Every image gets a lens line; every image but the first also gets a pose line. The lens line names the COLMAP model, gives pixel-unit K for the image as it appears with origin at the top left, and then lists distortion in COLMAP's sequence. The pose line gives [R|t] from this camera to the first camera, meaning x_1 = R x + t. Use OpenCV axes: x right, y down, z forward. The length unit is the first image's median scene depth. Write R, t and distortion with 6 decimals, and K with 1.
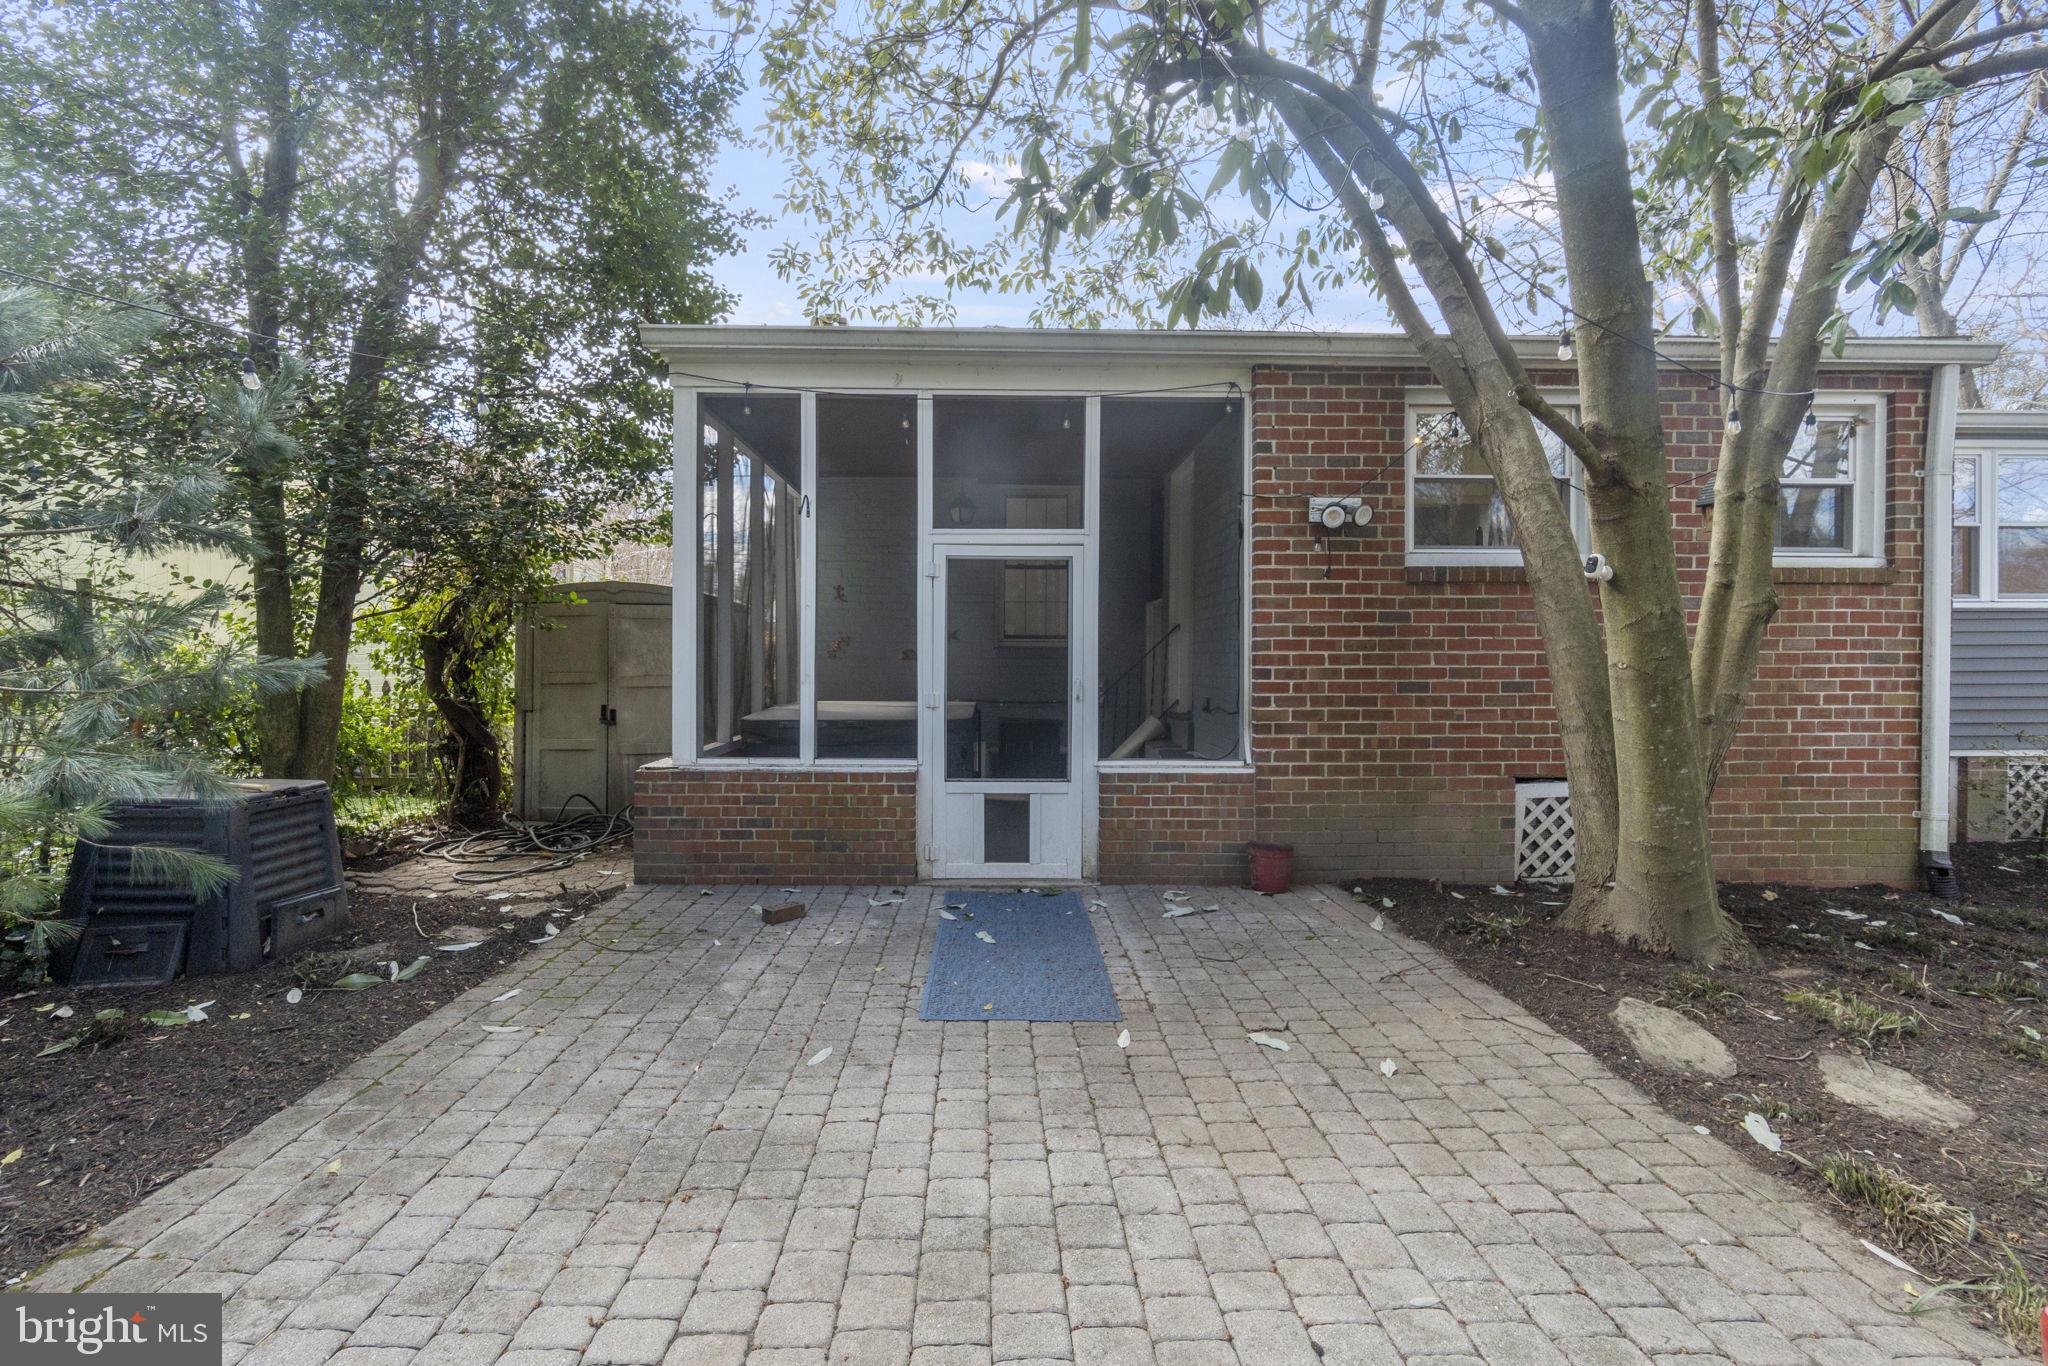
lens RADIAL K [[885.7, 0, 1020.6], [0, 885.7, 662.3], [0, 0, 1]] dist [0.000391, -0.000201]
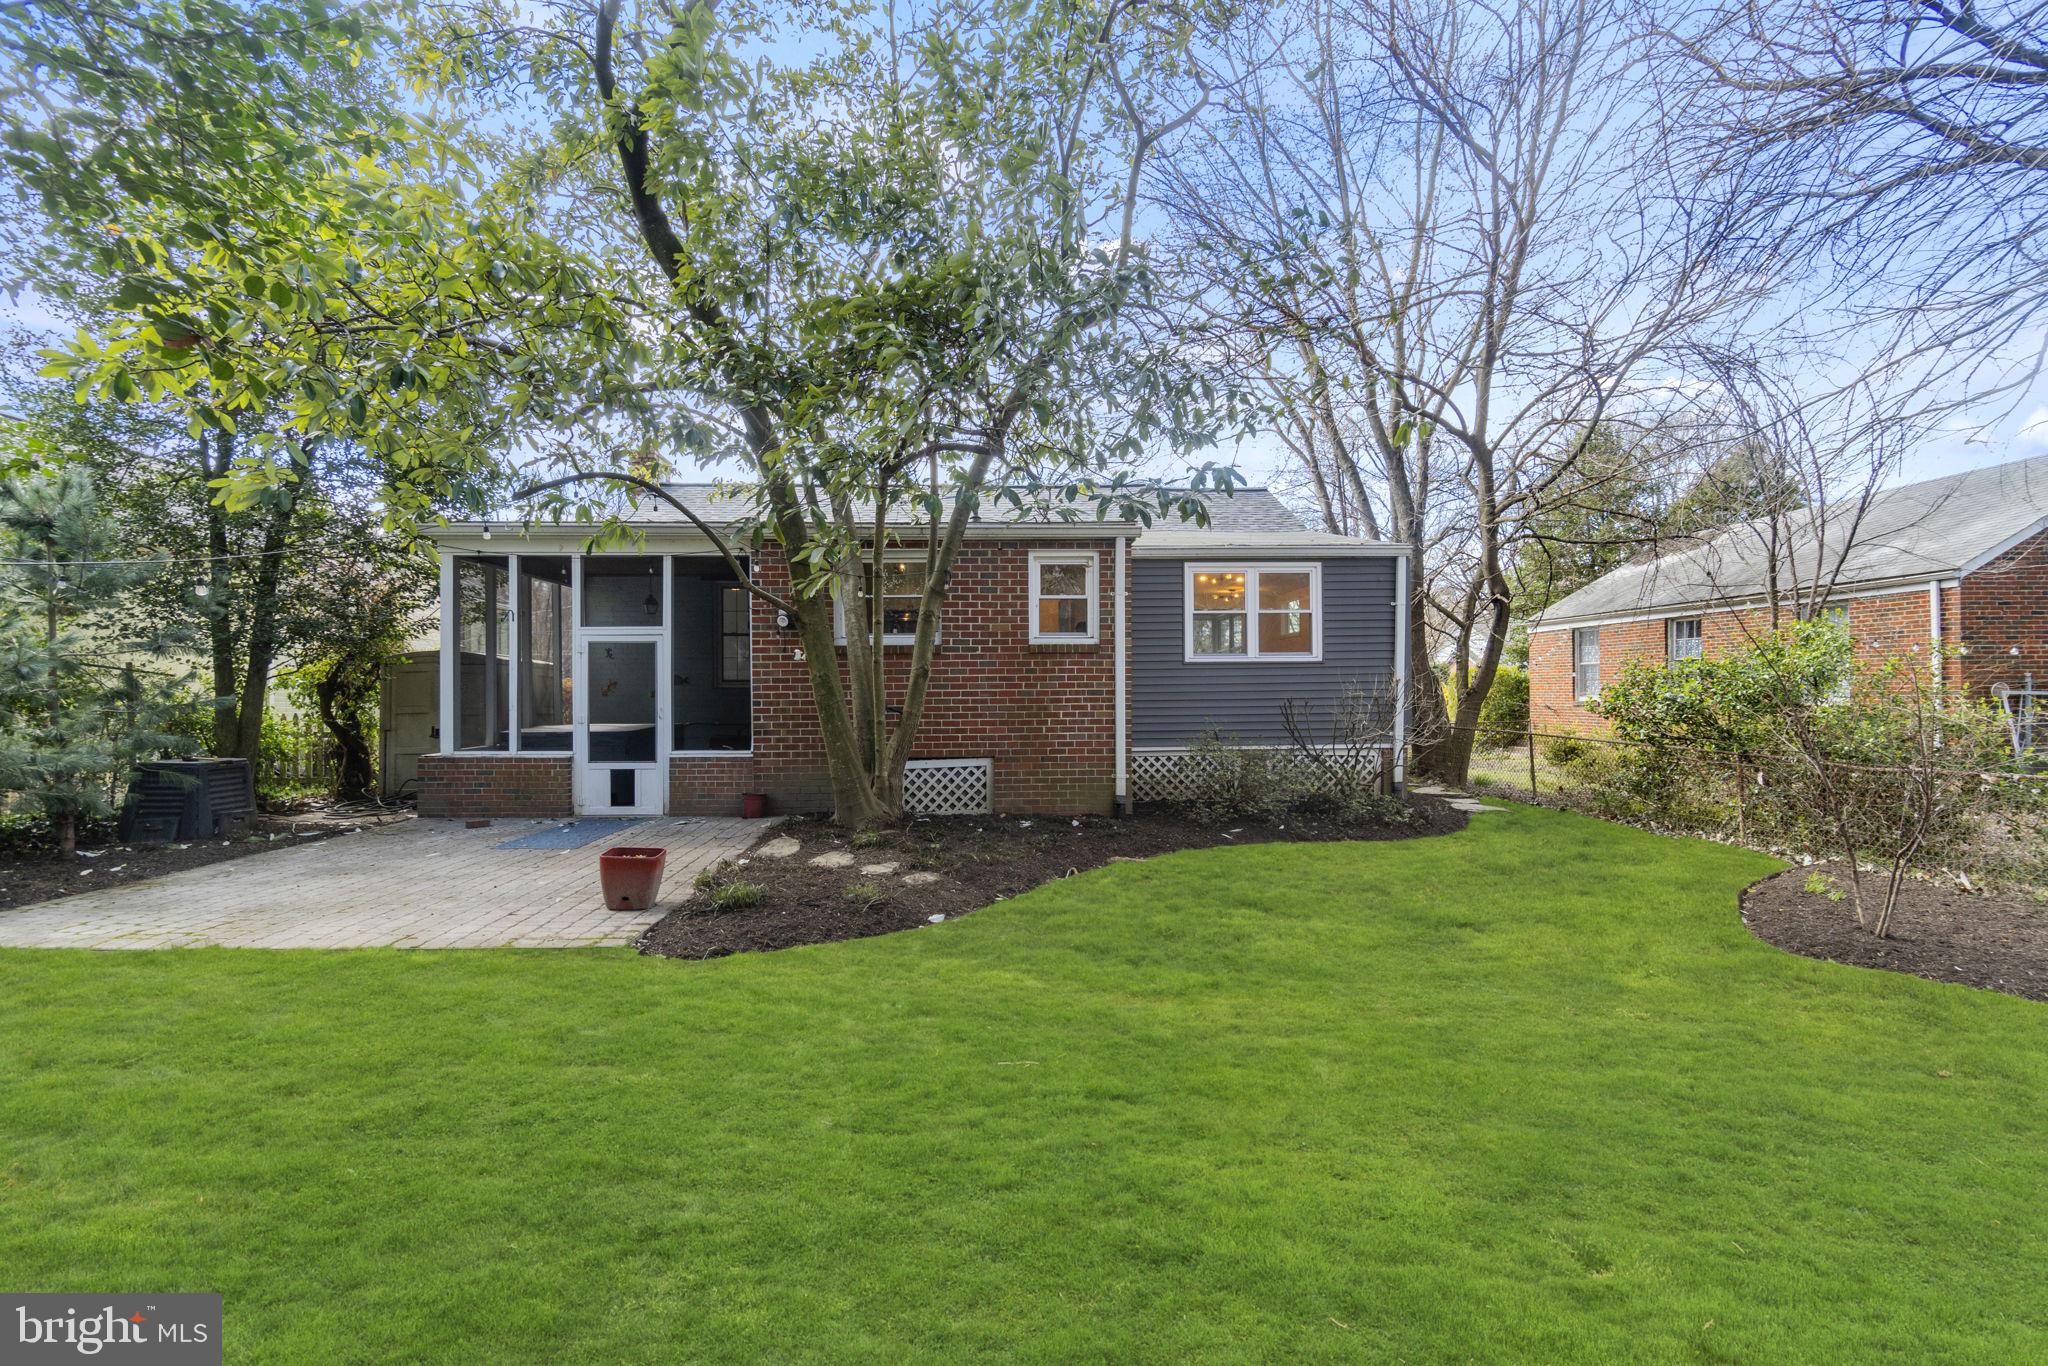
lens RADIAL K [[871.8, 0, 988.5], [0, 871.8, 682.1], [0, 0, 1]] dist [0.000876, 0.000023]
pose [[0.999966, -0.006371, 0.005259, 0.744183], [0.006471, 0.999797, -0.019062, 0.006635], [-0.005136, 0.019095, 0.999804, -0.831237]]
